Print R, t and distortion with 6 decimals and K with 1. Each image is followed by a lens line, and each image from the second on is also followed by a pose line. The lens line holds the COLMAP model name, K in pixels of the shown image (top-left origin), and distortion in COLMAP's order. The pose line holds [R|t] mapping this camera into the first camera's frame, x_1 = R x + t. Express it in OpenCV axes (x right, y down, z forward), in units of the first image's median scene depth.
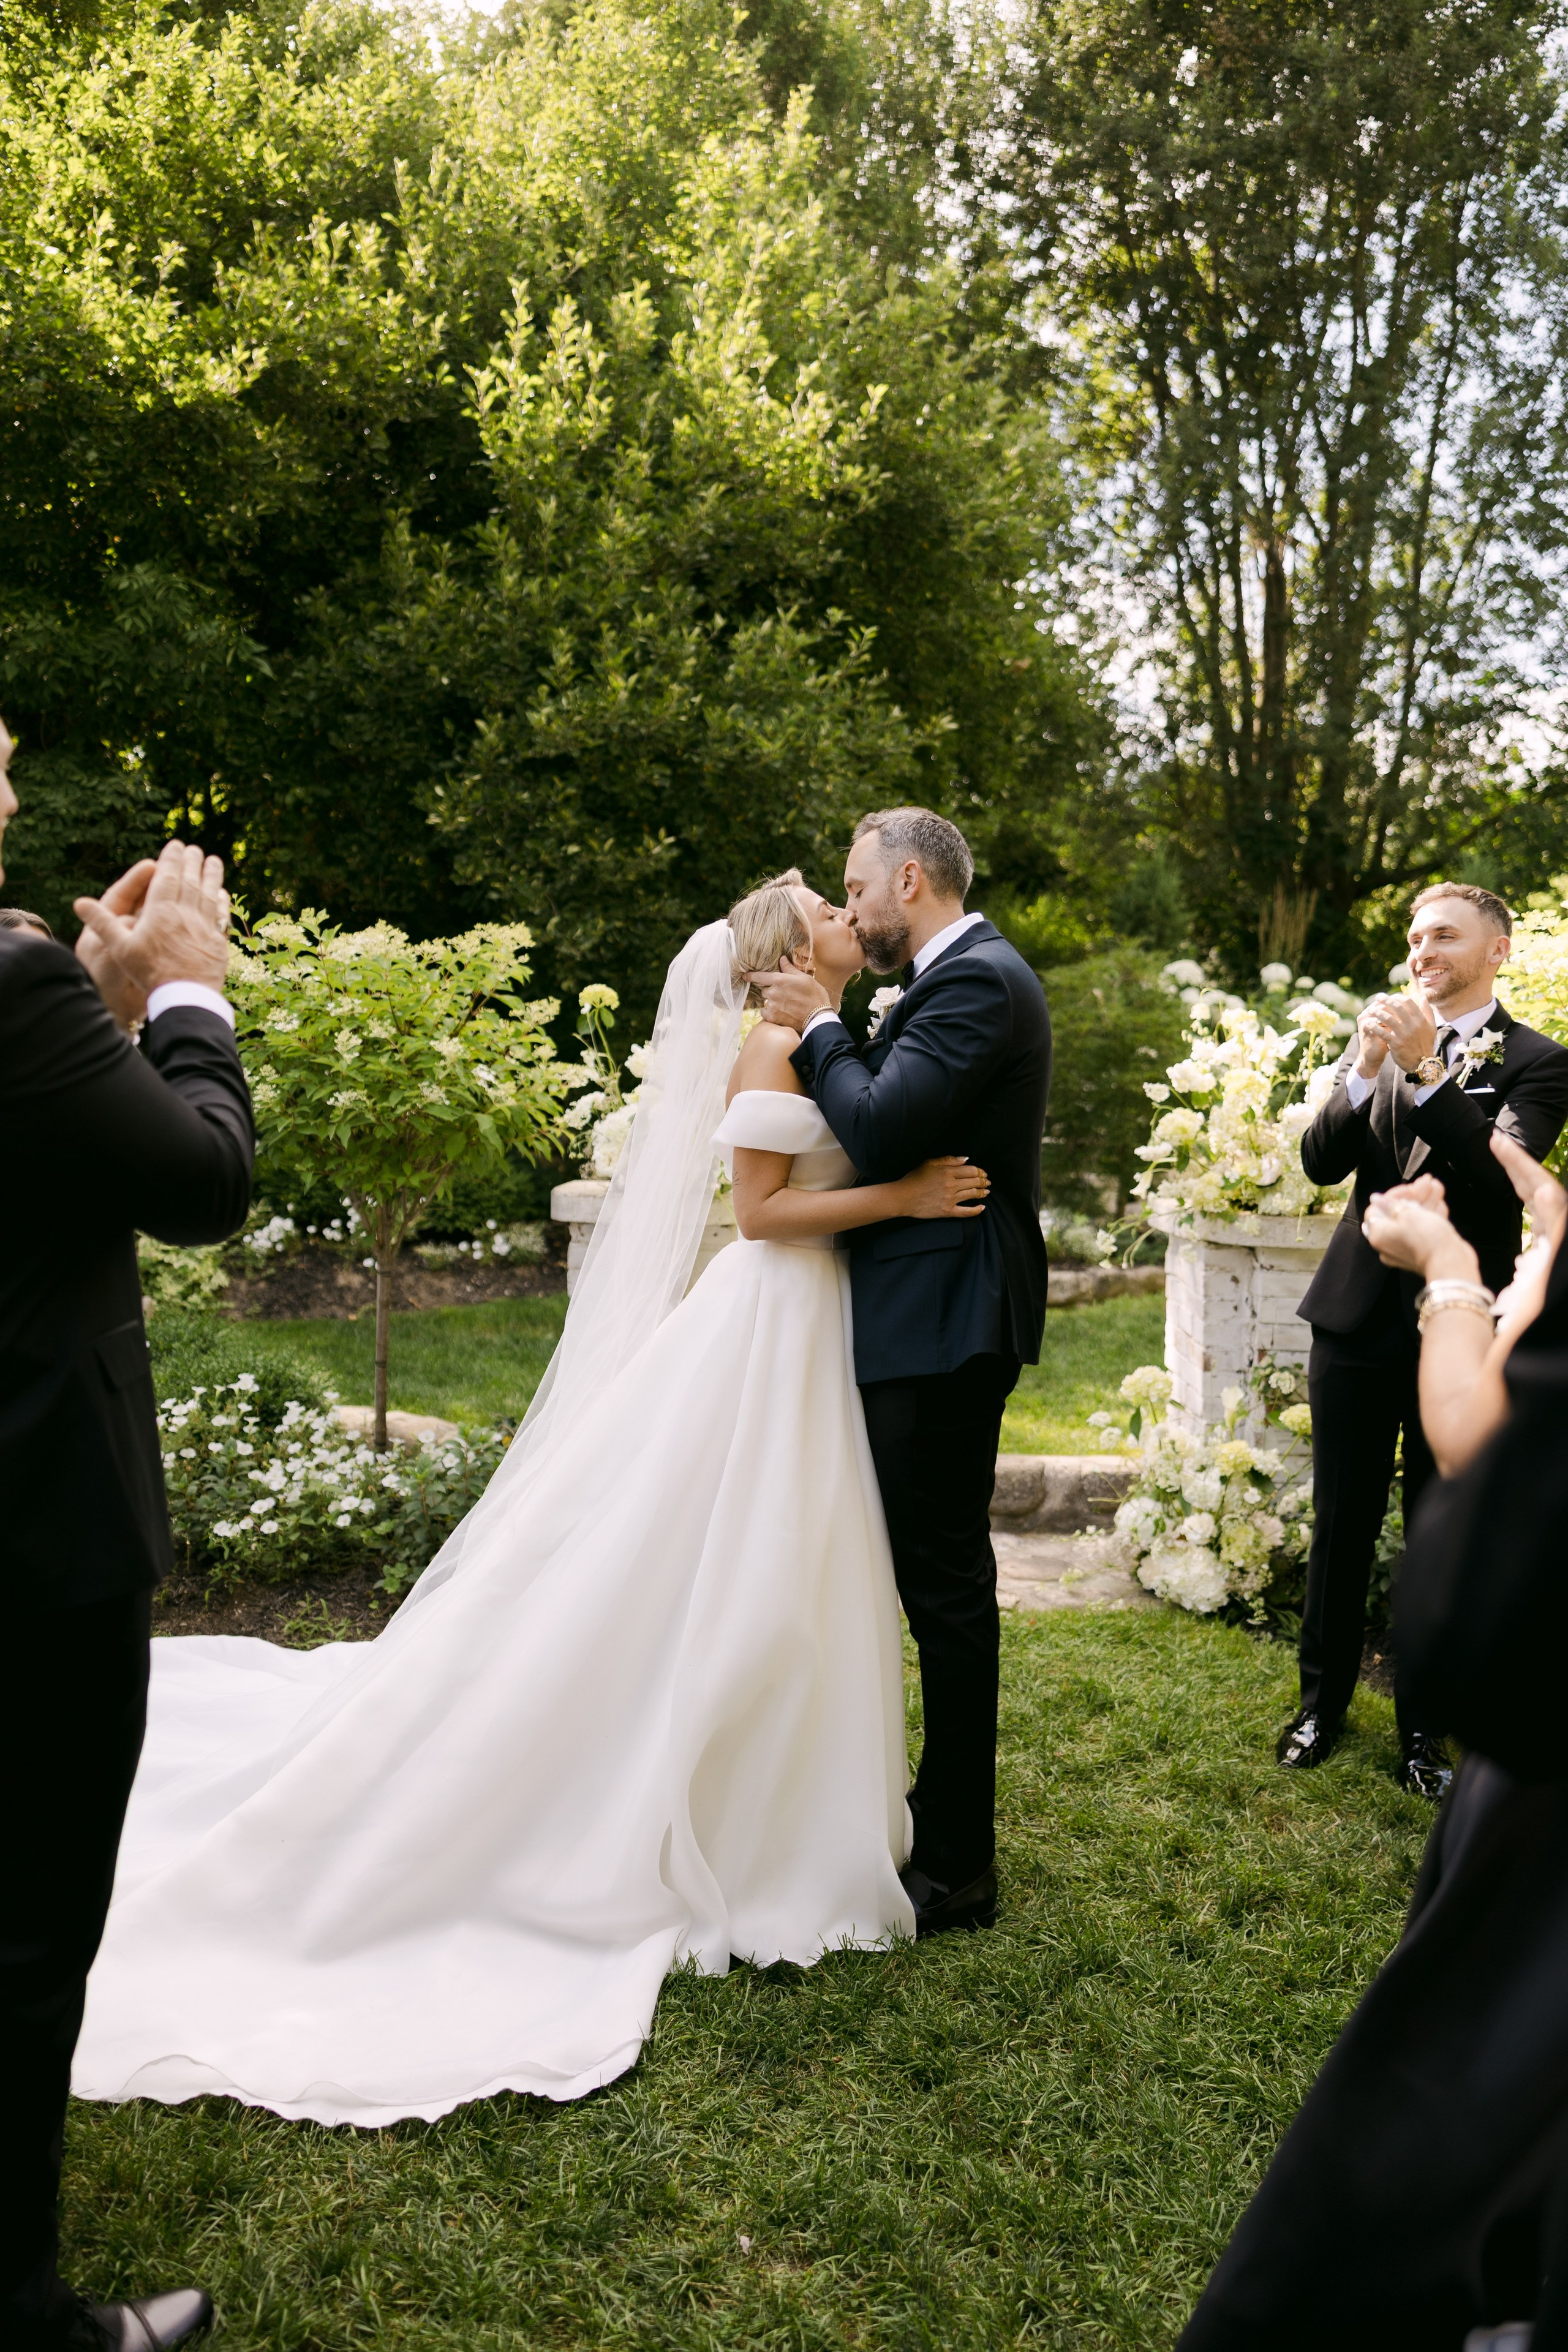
lens RADIAL K [[1760.7, 0, 784.0], [0, 1760.7, 1176.0], [0, 0, 1]] dist [-0.007396, -0.003726]
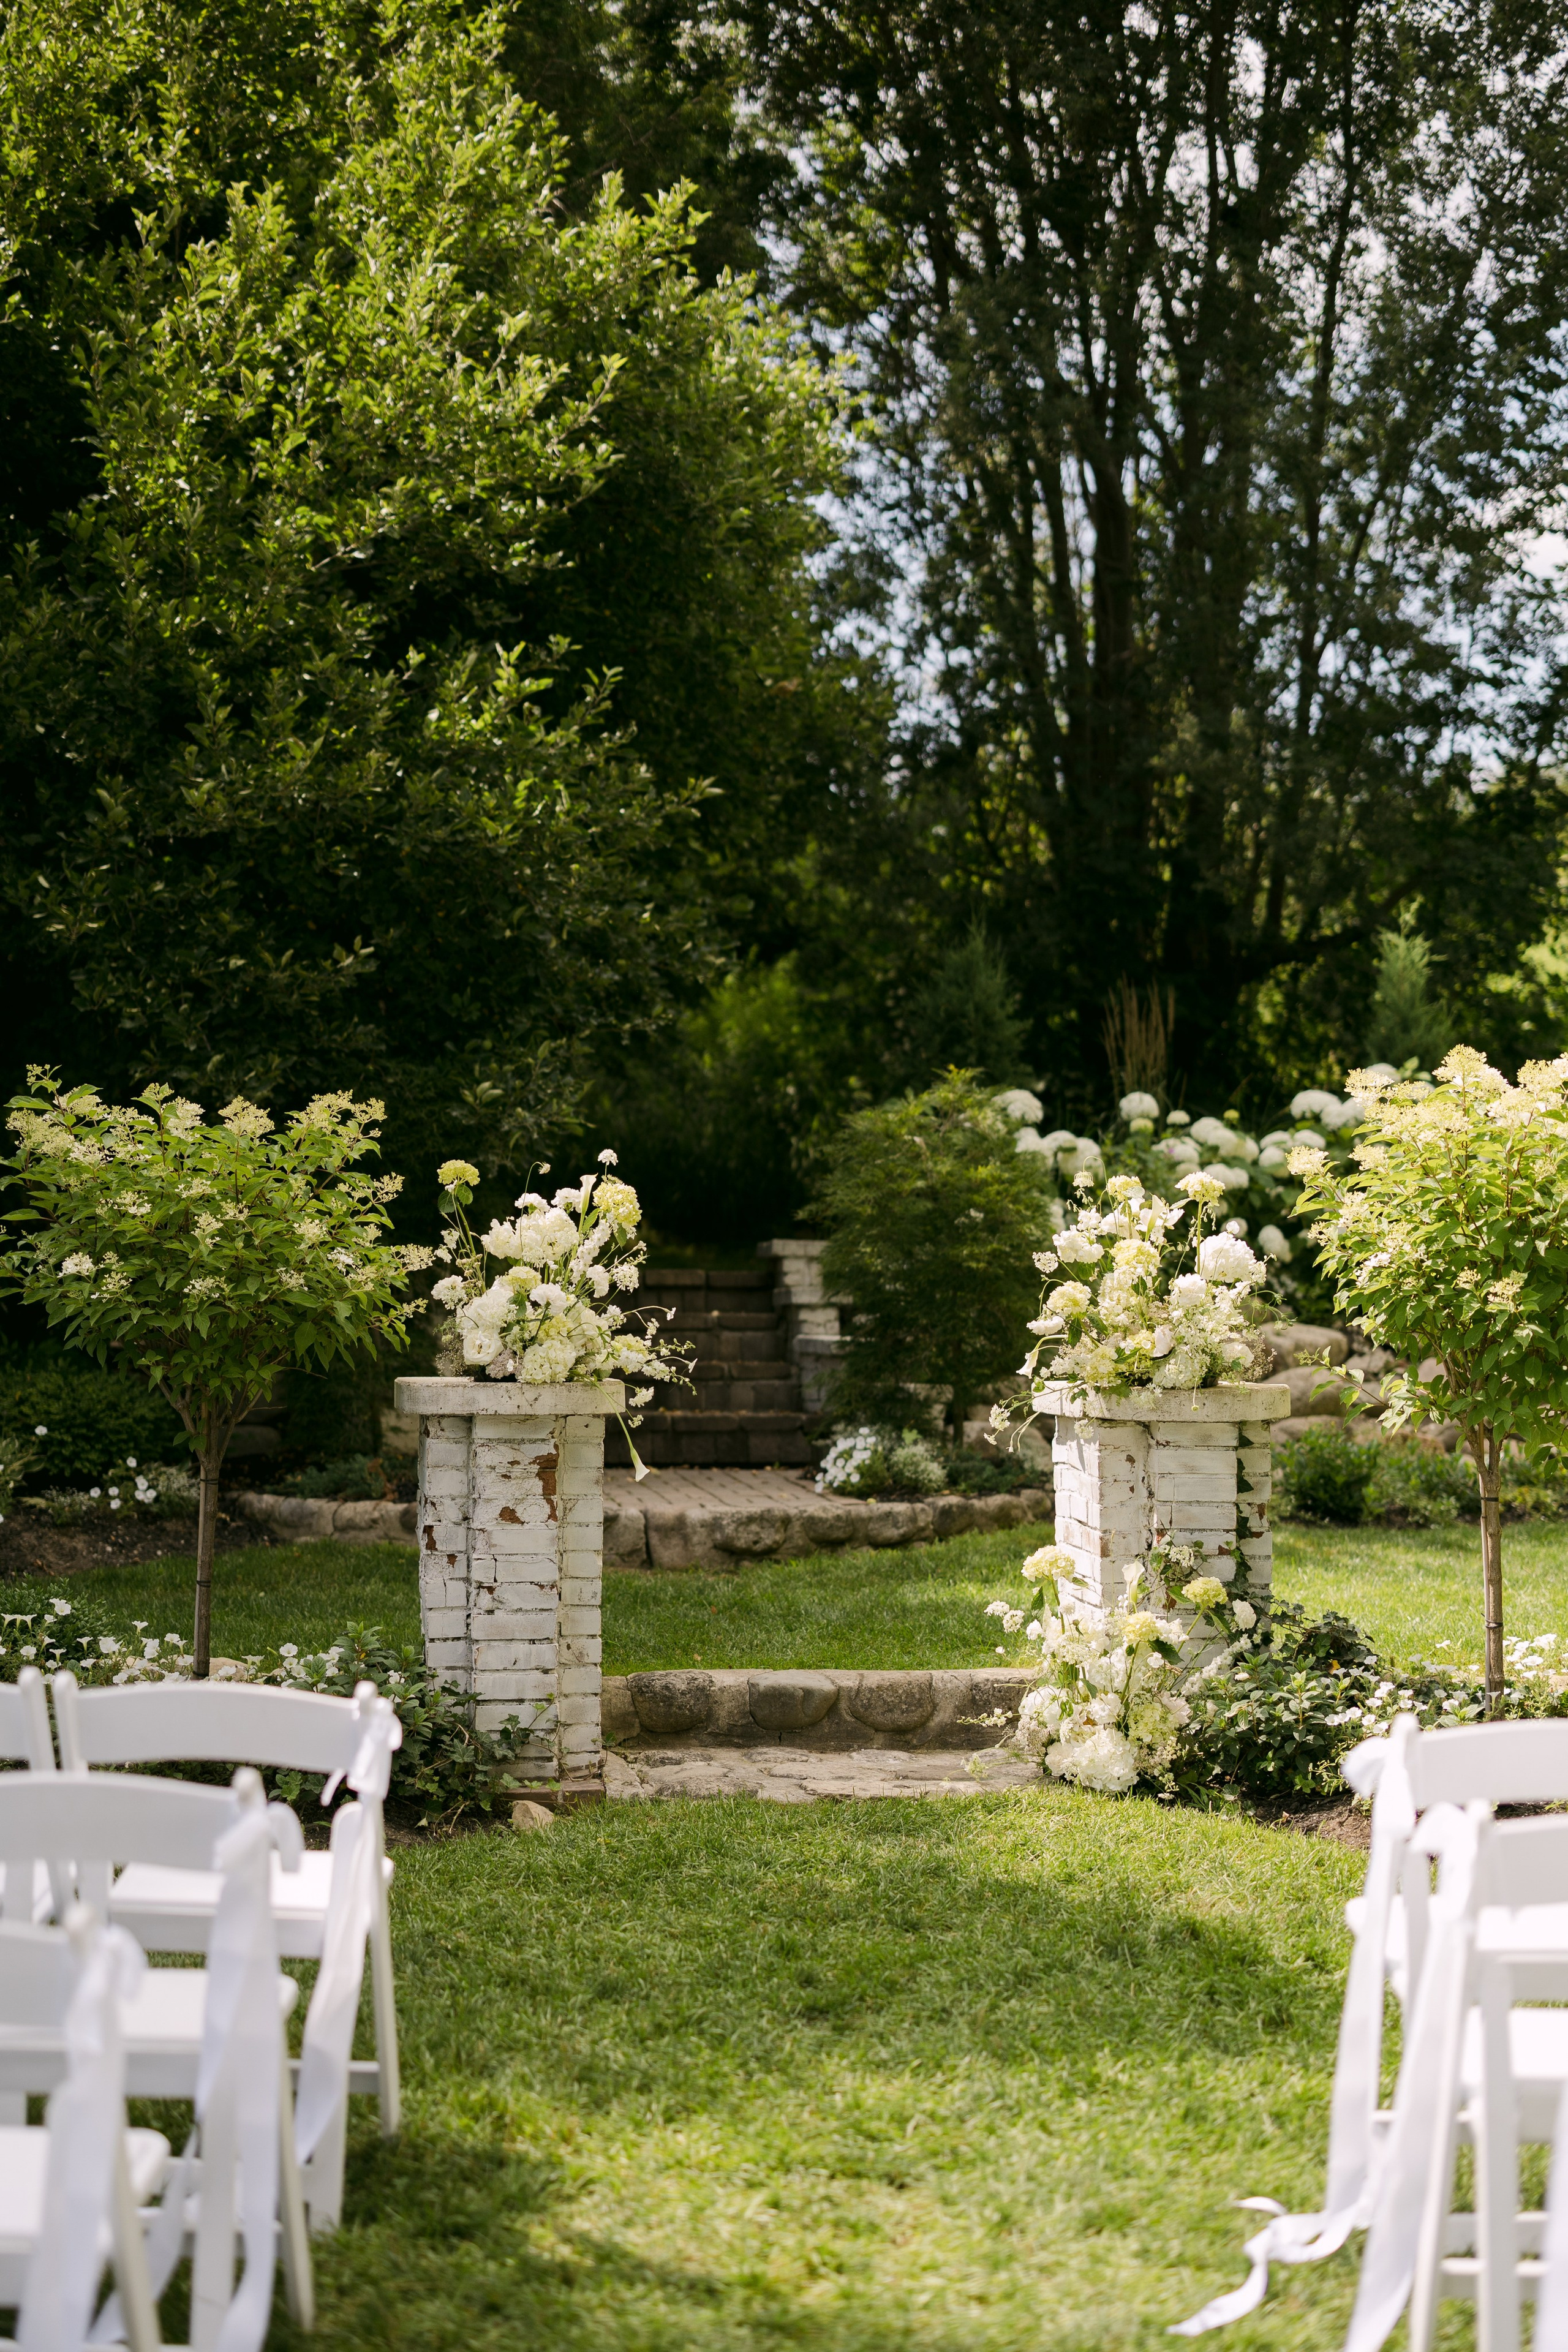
lens RADIAL K [[2971.7, 0, 755.4], [0, 2971.7, 1184.2], [0, 0, 1]] dist [0.006061, -0.014599]
pose [[0.989052, -0.013161, 0.146980, -0.089567], [0.024961, 0.996583, -0.078732, 0.015905], [-0.145441, 0.081539, 0.986001, -0.285439]]
